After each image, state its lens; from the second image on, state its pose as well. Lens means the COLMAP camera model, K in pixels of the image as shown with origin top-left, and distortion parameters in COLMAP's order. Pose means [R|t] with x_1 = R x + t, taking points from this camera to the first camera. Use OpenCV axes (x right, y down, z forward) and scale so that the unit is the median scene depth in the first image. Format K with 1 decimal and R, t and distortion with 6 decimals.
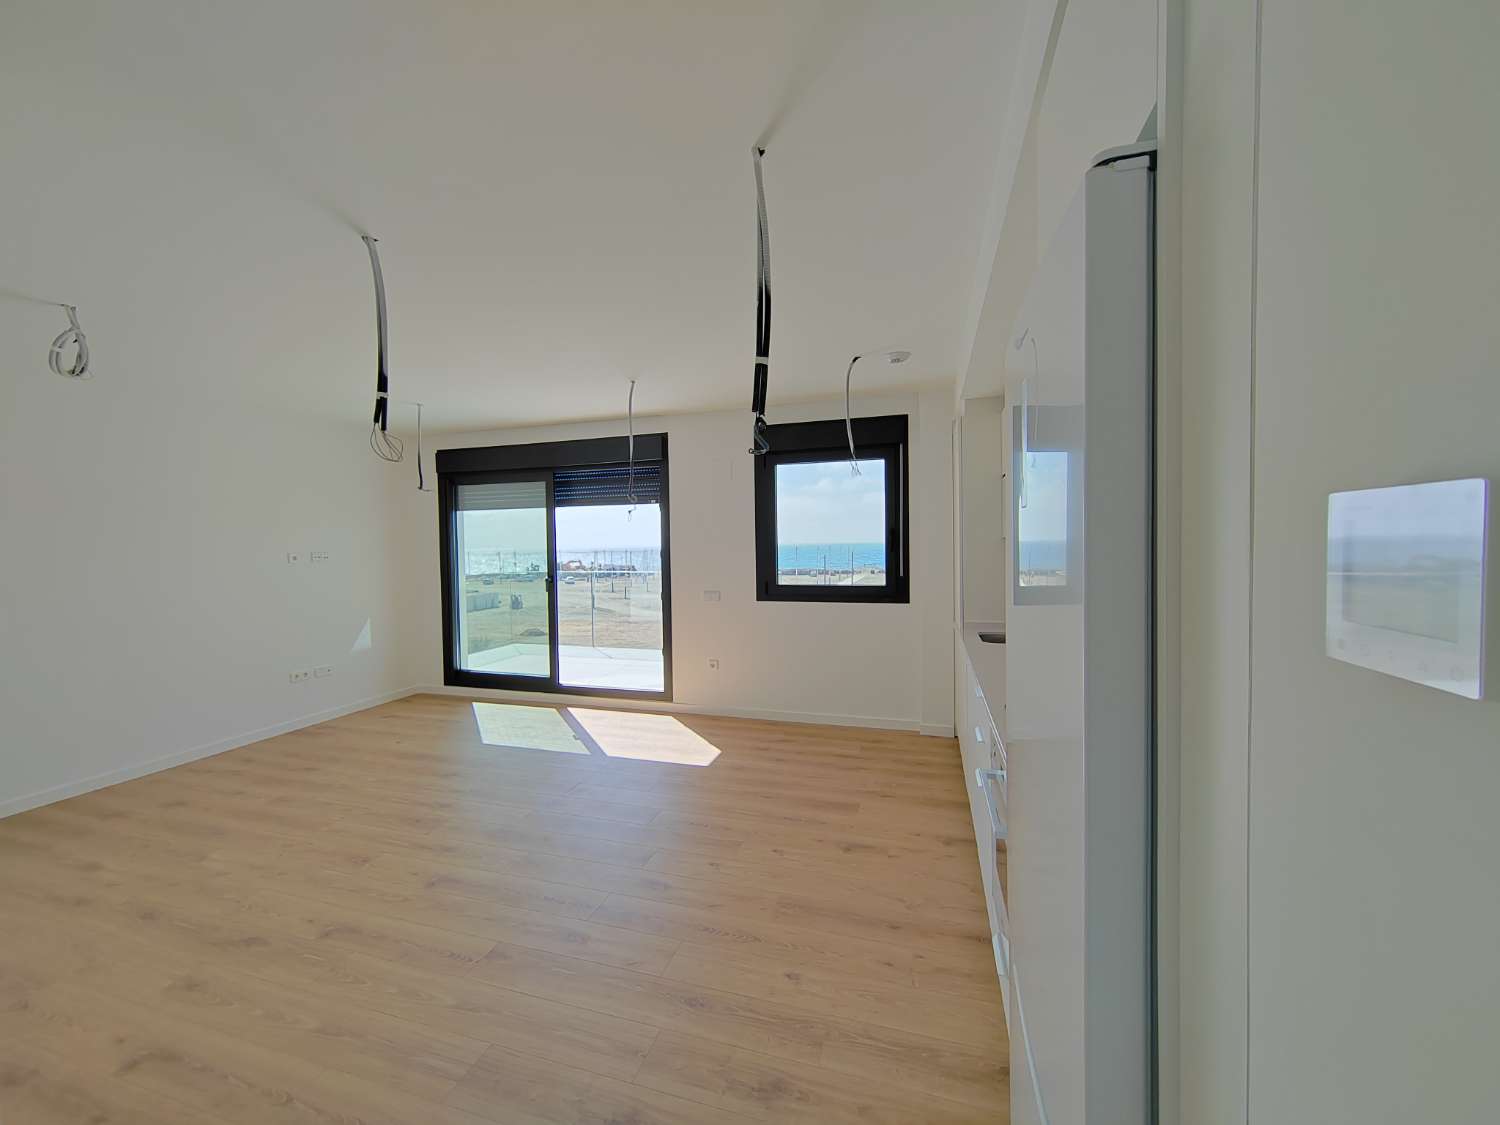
lens RADIAL K [[573.6, 0, 751.7], [0, 573.6, 559.0], [0, 0, 1]] dist [0.002117, -0.000041]
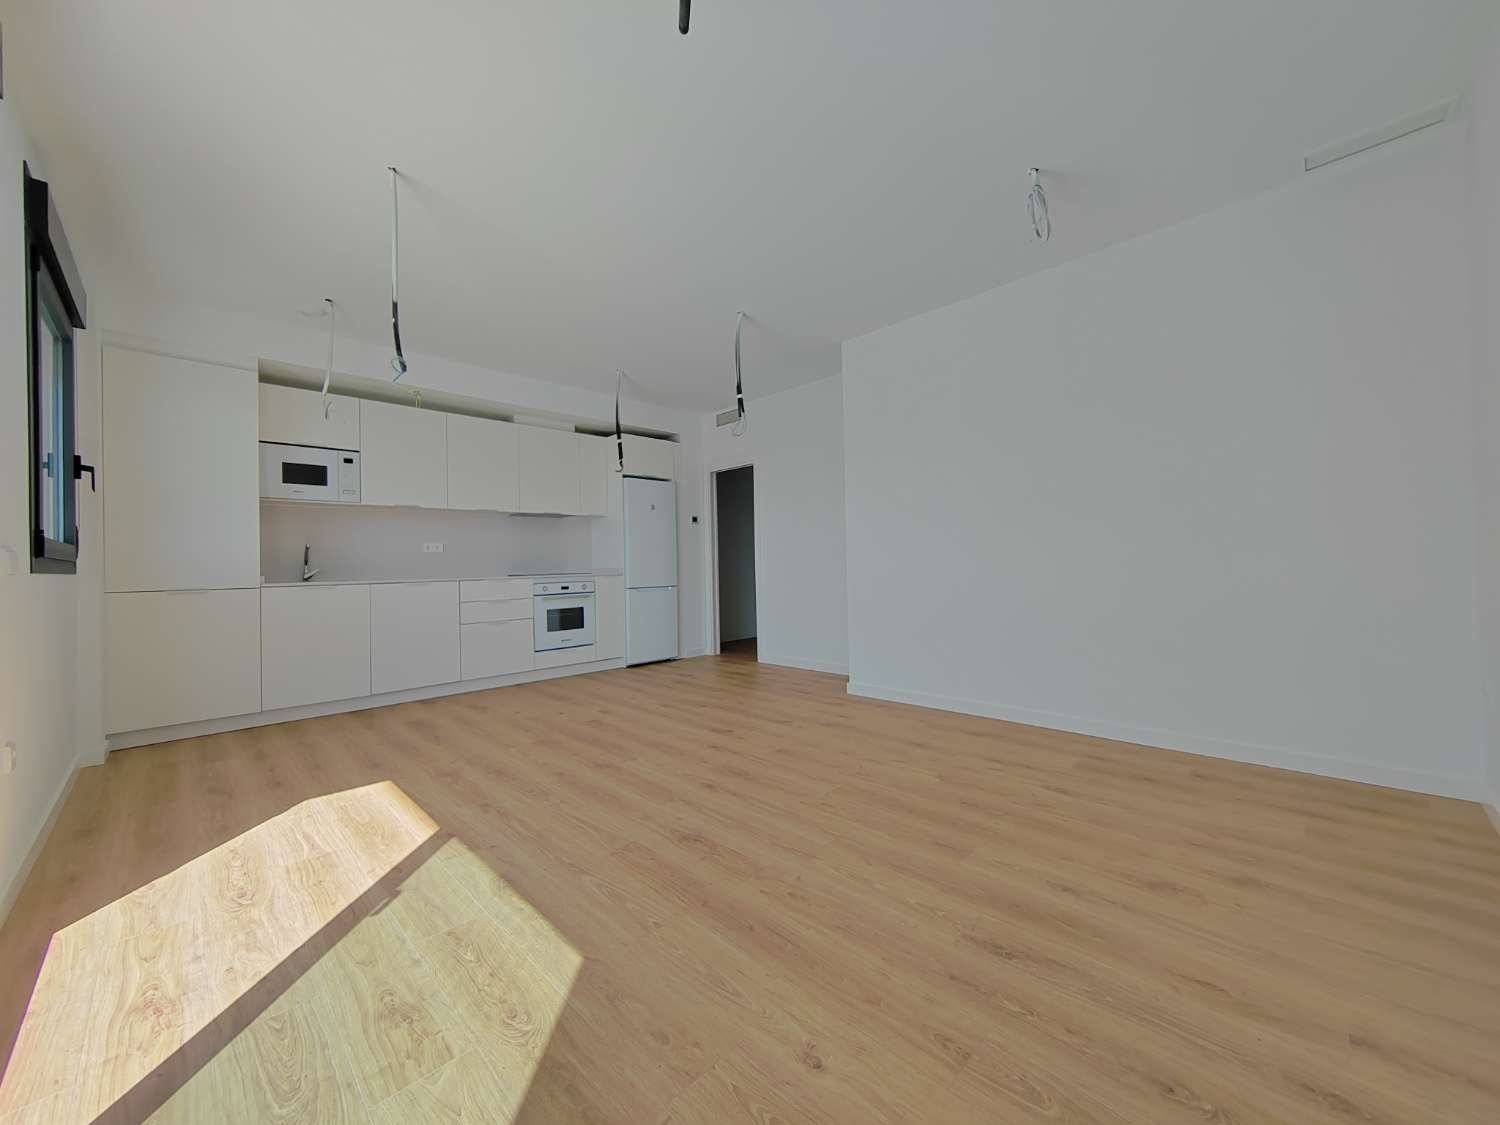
lens RADIAL K [[575.2, 0, 750.0], [0, 575.2, 562.5], [0, 0, 1]] dist [-0.001005, -0.000070]
pose [[-0.877349, 0.035740, 0.478520, -0.710788], [0.048188, 0.998744, 0.013755, 0.092368], [-0.477427, 0.035126, -0.877969, 1.211412]]
